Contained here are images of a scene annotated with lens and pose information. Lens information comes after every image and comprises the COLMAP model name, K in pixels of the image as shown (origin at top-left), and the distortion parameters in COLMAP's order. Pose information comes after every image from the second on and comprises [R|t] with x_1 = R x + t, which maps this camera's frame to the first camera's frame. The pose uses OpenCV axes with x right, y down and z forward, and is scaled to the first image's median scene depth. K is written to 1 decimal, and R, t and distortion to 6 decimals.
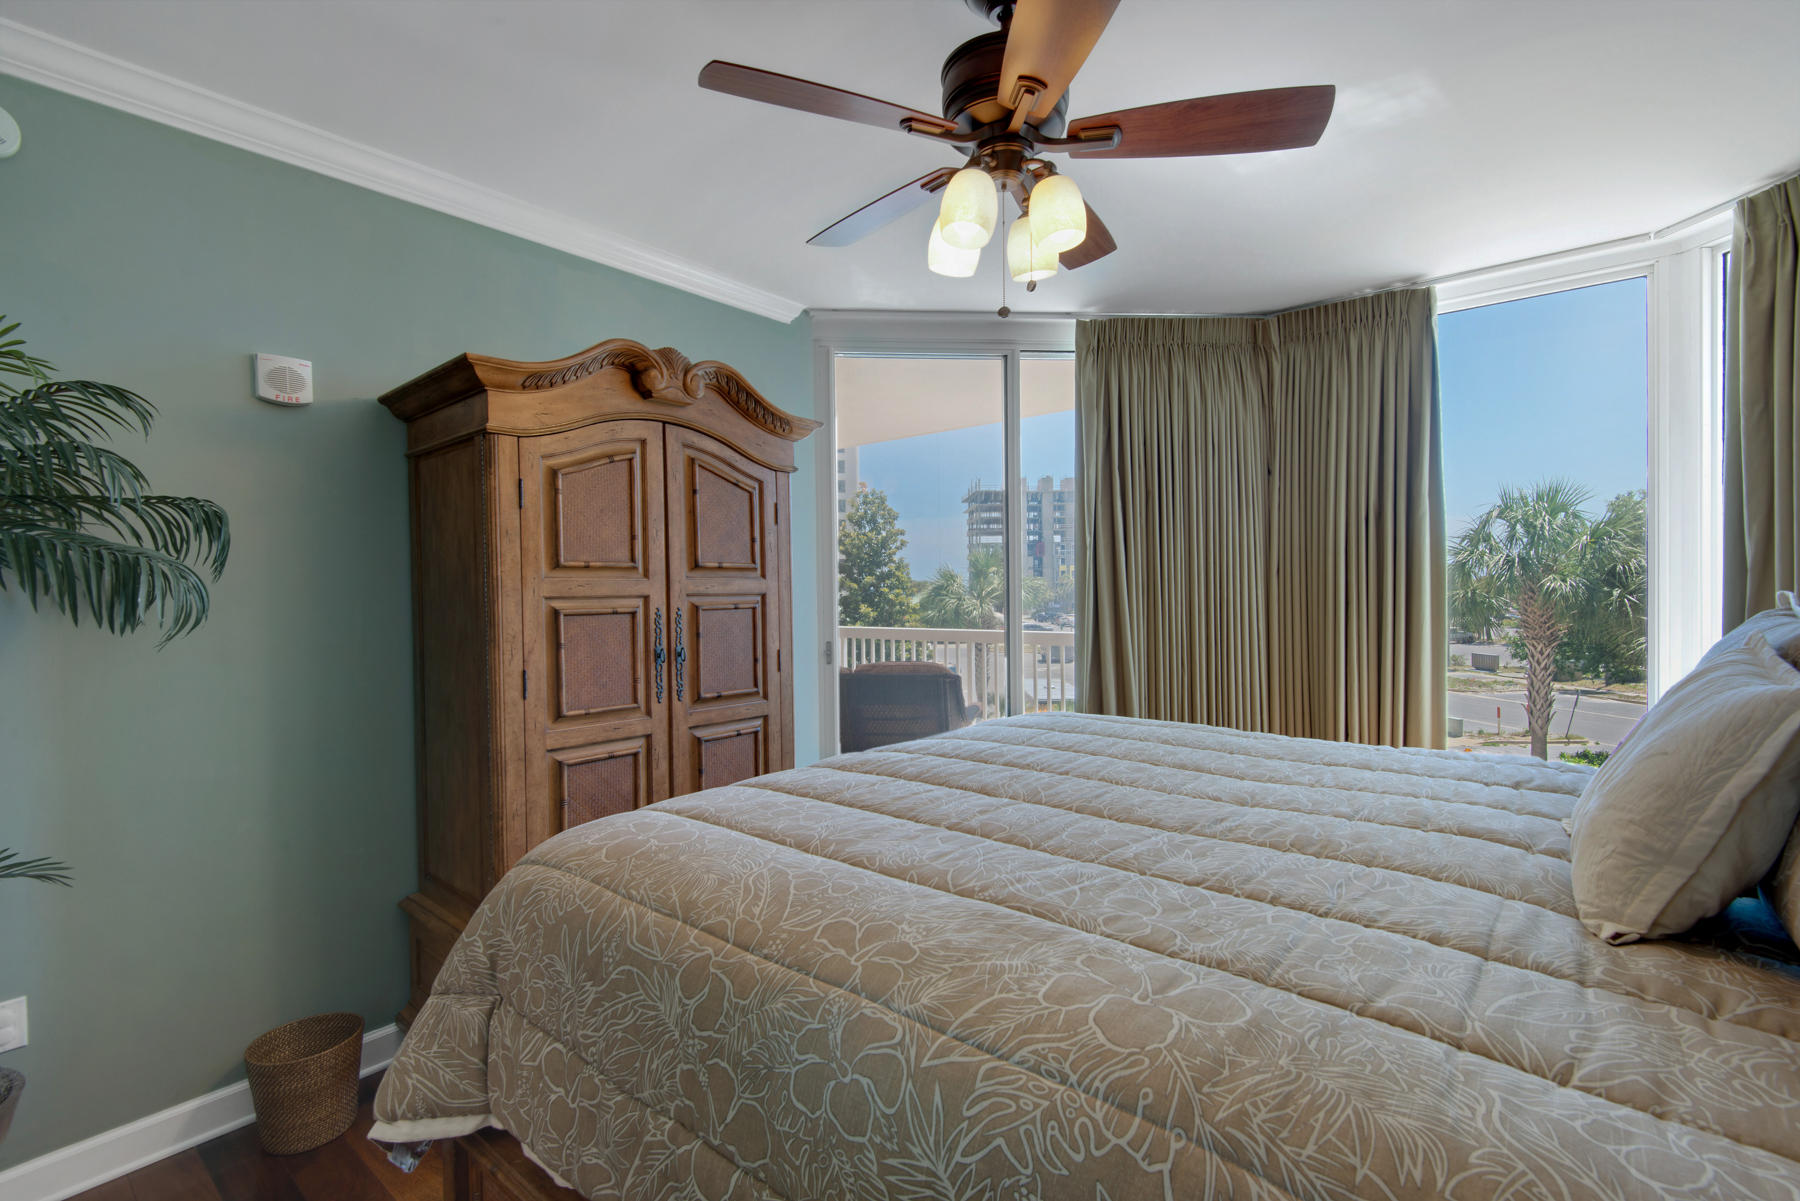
lens RADIAL K [[810.0, 0, 906.3], [0, 810.0, 596.2], [0, 0, 1]] dist [0.028251, -0.018710]
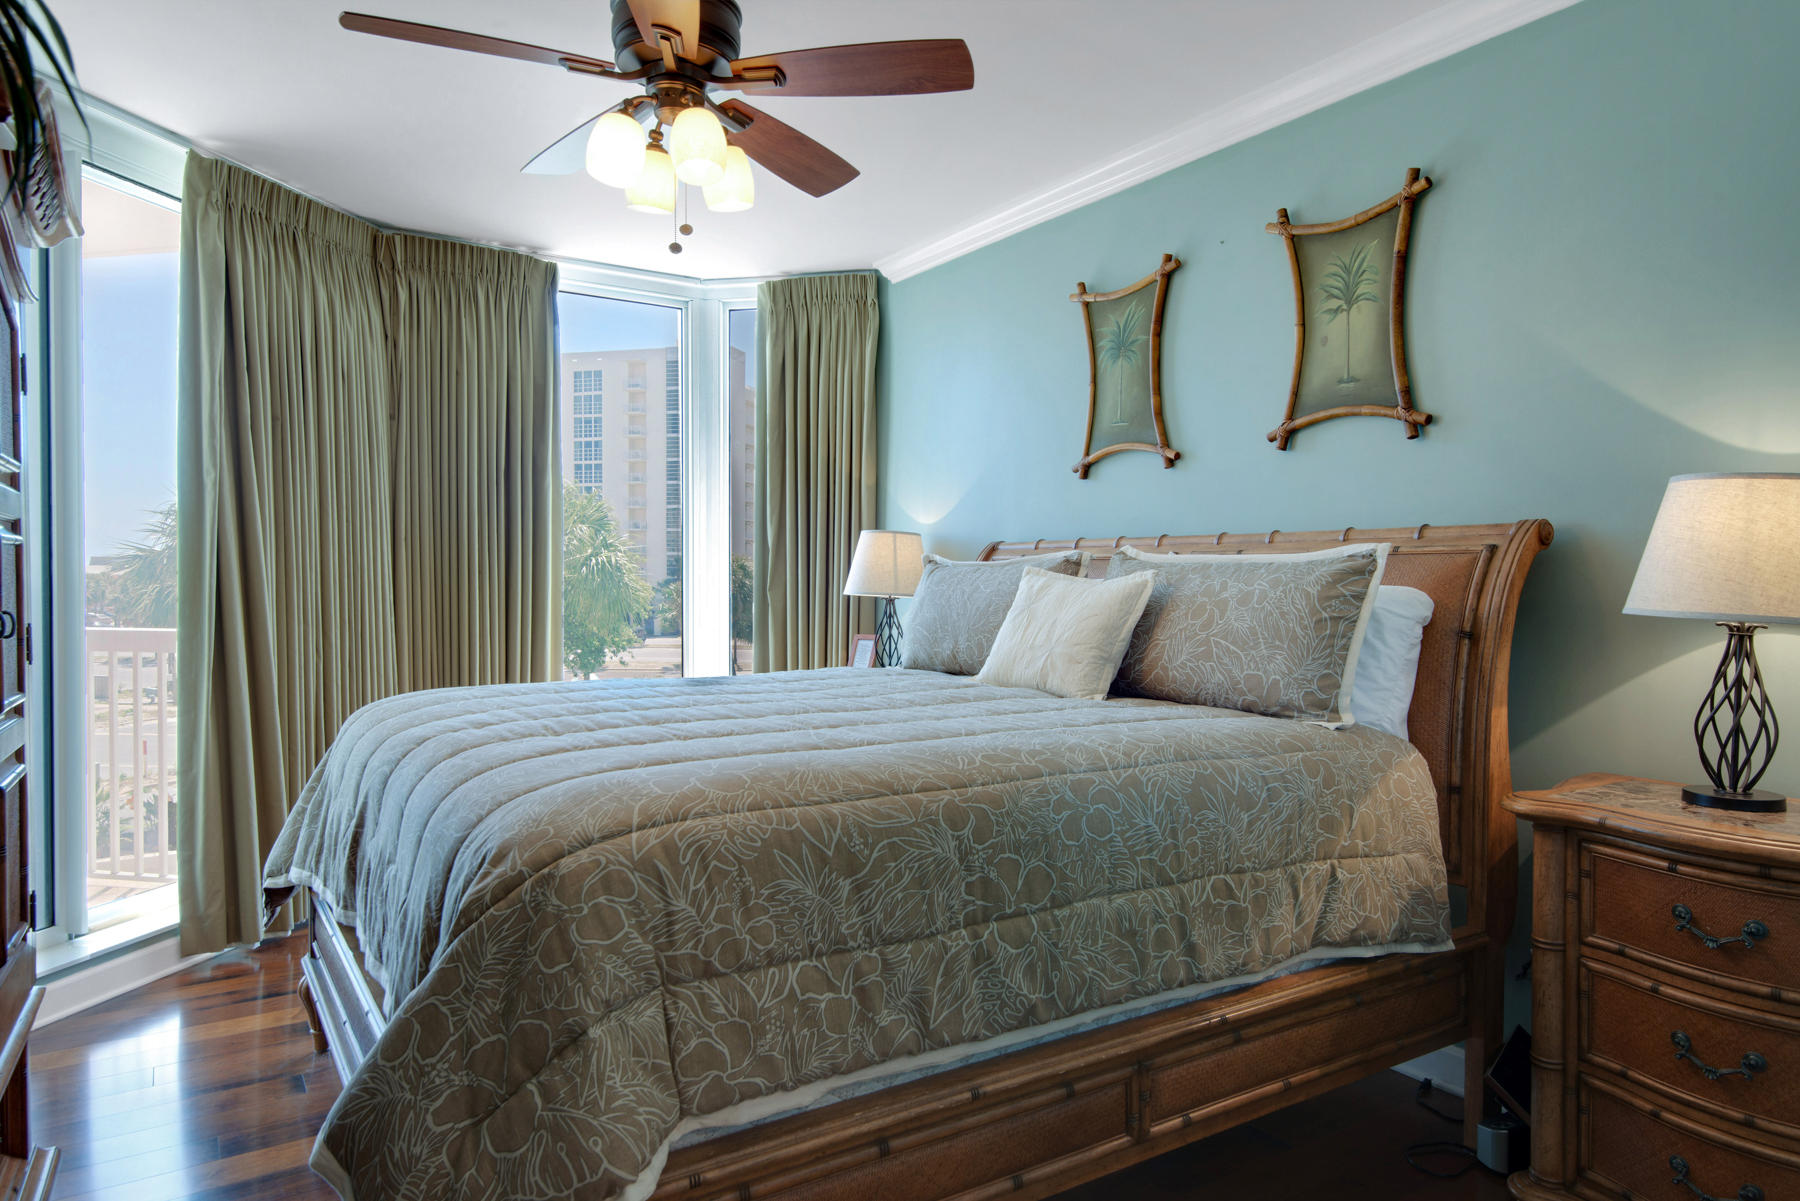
lens RADIAL K [[1127.8, 0, 896.1], [0, 1127.8, 591.0], [0, 0, 1]] dist [0.004666, -0.000289]
pose [[0.300505, 0.004905, 0.953768, -1.452827], [0.001696, 0.999982, -0.005677, 0.102796], [-0.953779, 0.003323, 0.300492, 0.430961]]
